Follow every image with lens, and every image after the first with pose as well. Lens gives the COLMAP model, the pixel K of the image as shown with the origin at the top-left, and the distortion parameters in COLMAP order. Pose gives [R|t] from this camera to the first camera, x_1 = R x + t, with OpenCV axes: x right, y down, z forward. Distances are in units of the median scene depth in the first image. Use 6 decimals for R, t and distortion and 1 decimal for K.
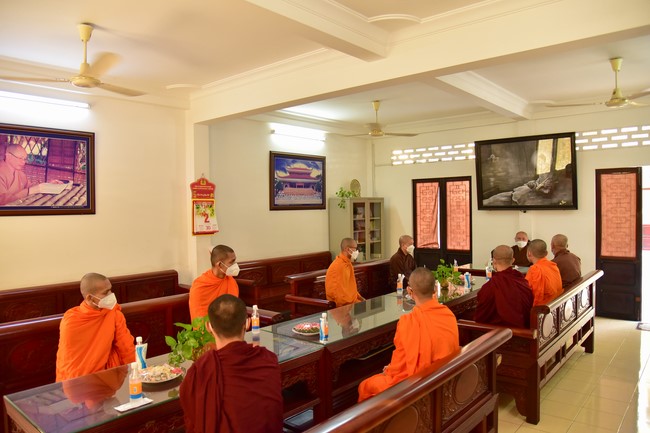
lens RADIAL K [[469.2, 0, 325.0], [0, 469.2, 216.5], [0, 0, 1]] dist [-0.118463, 0.072147]
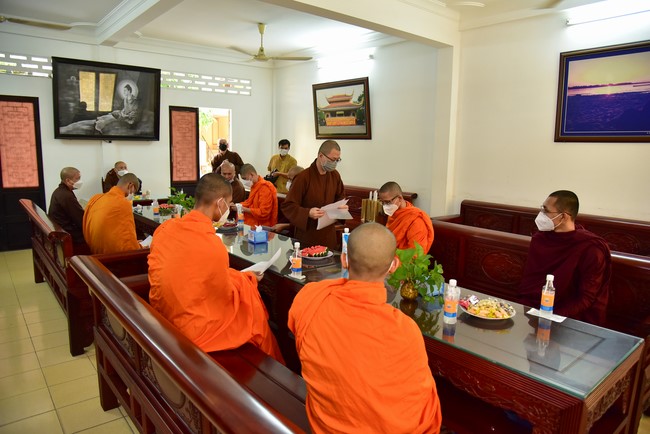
lens RADIAL K [[442.8, 0, 325.0], [0, 442.8, 217.0], [0, 0, 1]] dist [-0.120176, 0.069003]
pose [[0.165109, -0.131178, 0.977513, -0.412739], [-0.005043, 0.990990, 0.133838, 0.023759], [-0.986262, -0.027027, 0.162960, 0.394419]]
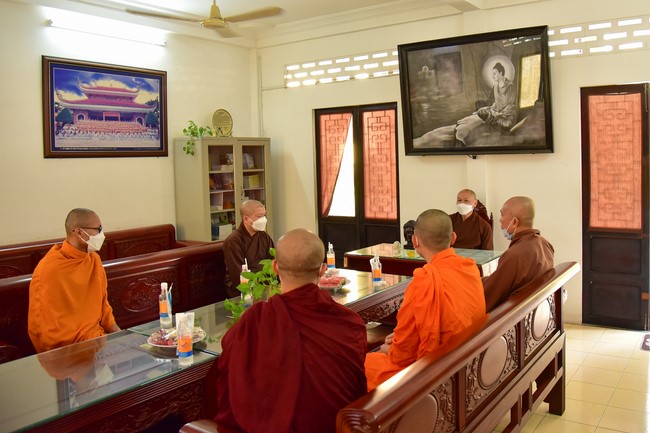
lens RADIAL K [[557.8, 0, 387.7], [0, 557.8, 174.1], [0, 0, 1]] dist [-0.122889, 0.077976]
pose [[0.988278, -0.009923, 0.152344, 0.205096], [0.008865, 0.999932, 0.007623, 0.005713], [-0.152410, -0.006183, 0.988298, 0.276903]]
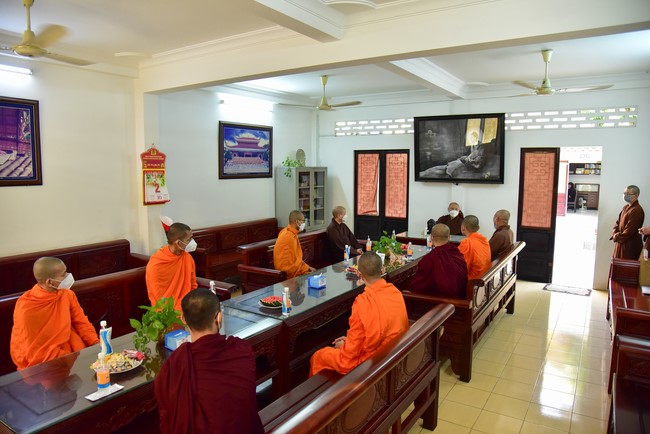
lens RADIAL K [[442.8, 0, 325.0], [0, 442.8, 217.0], [0, 0, 1]] dist [-0.120176, 0.069003]
pose [[0.990605, 0.004666, 0.136676, -0.018641], [-0.017099, 0.995801, 0.089937, -0.021227], [-0.135683, -0.091429, 0.986525, 0.008090]]
